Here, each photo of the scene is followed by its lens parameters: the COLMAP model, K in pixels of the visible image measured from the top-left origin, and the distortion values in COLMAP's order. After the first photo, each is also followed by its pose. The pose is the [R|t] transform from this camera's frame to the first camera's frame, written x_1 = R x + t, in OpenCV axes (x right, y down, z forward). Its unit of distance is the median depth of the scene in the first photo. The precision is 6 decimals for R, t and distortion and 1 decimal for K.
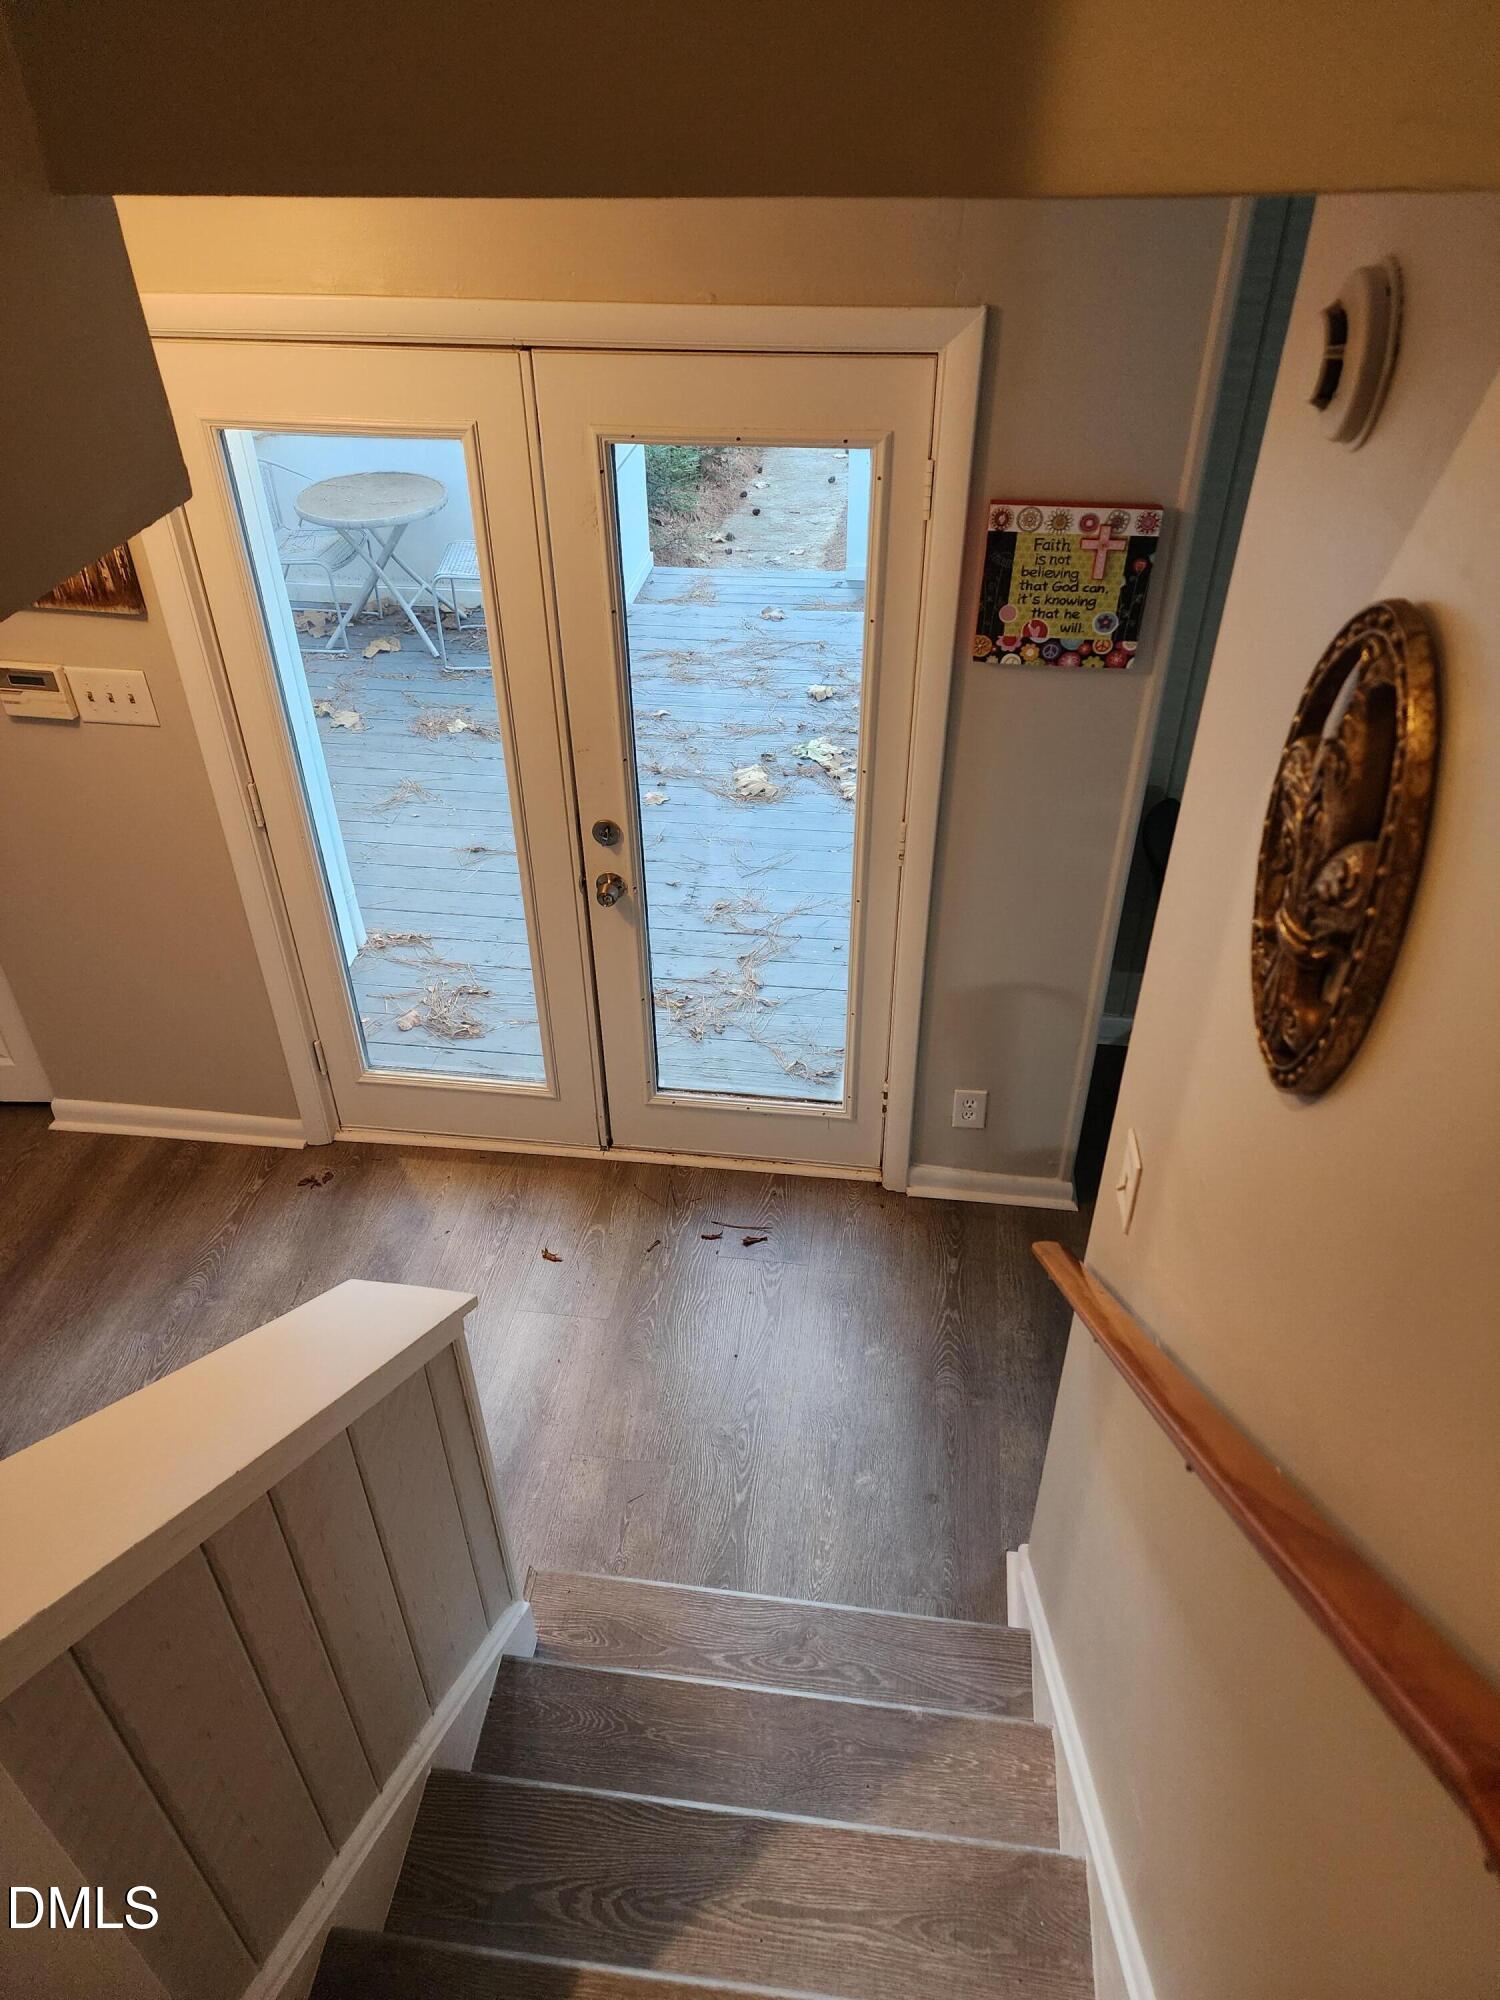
lens RADIAL K [[1355.1, 0, 750.0], [0, 1355.1, 999.5], [0, 0, 1]] dist [0.056802, -0.007146]
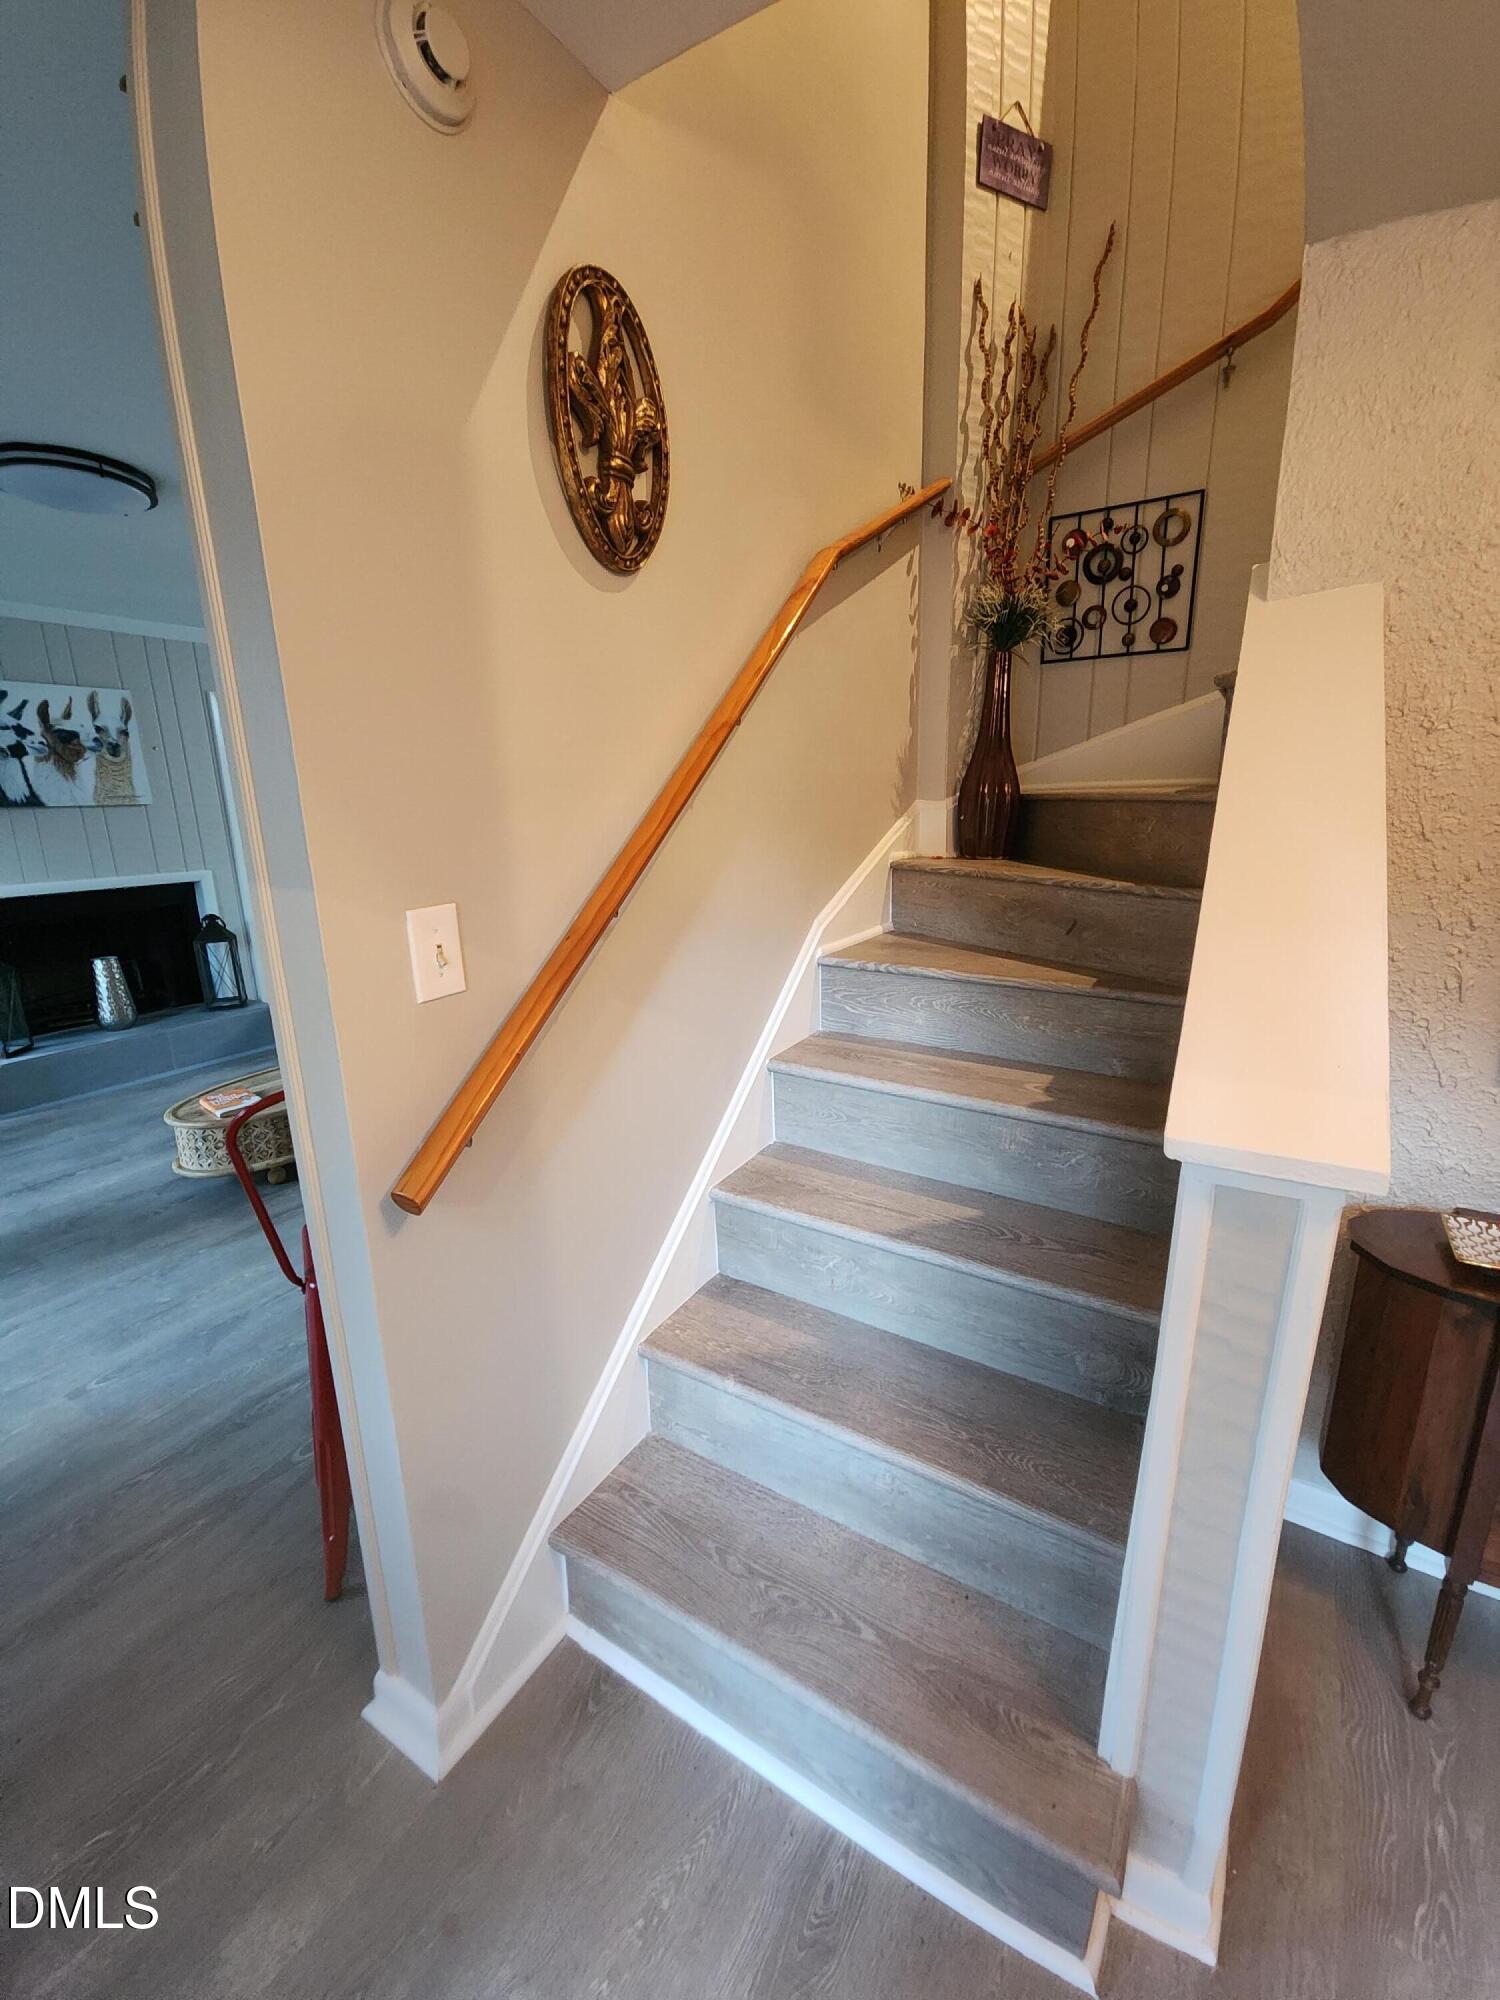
lens RADIAL K [[821.3, 0, 751.9], [0, 821.3, 987.9], [0, 0, 1]] dist [0.008019, -0.000028]
pose [[-0.911199, -0.074625, 0.405151, -0.137189], [0.269935, 0.634773, 0.724015, -0.175507], [-0.311209, 0.769086, -0.558261, 1.001343]]
